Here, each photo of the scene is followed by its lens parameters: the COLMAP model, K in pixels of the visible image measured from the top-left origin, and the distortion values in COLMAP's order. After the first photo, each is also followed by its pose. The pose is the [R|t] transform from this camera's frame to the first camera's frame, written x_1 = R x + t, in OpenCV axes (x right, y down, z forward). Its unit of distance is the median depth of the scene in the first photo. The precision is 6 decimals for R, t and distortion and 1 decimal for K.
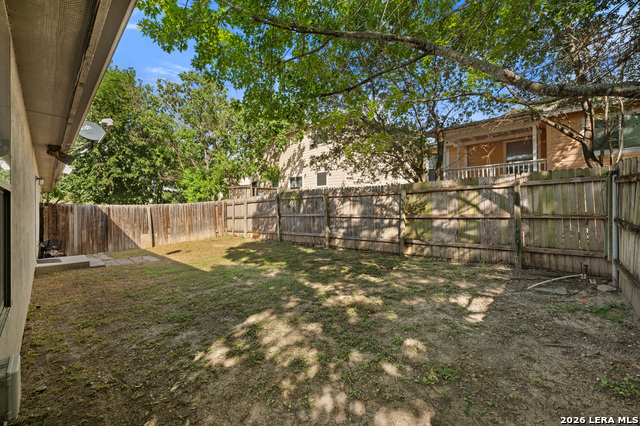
lens RADIAL K [[257.6, 0, 321.0], [0, 257.6, 208.3], [0, 0, 1]] dist [-0.000432, -0.000432]
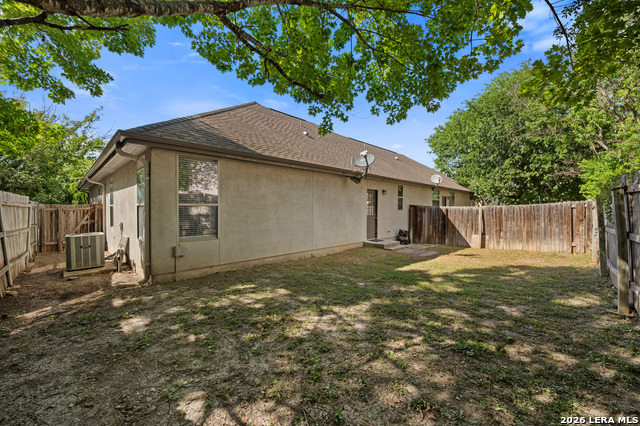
lens RADIAL K [[257.6, 0, 321.0], [0, 257.6, 208.6], [0, 0, 1]] dist [-0.000432, -0.000432]
pose [[-0.028788, 0.015255, -0.999469, 0.825758], [-0.010256, 0.999826, 0.015556, -0.030938], [0.999533, 0.010698, -0.028626, 0.917765]]
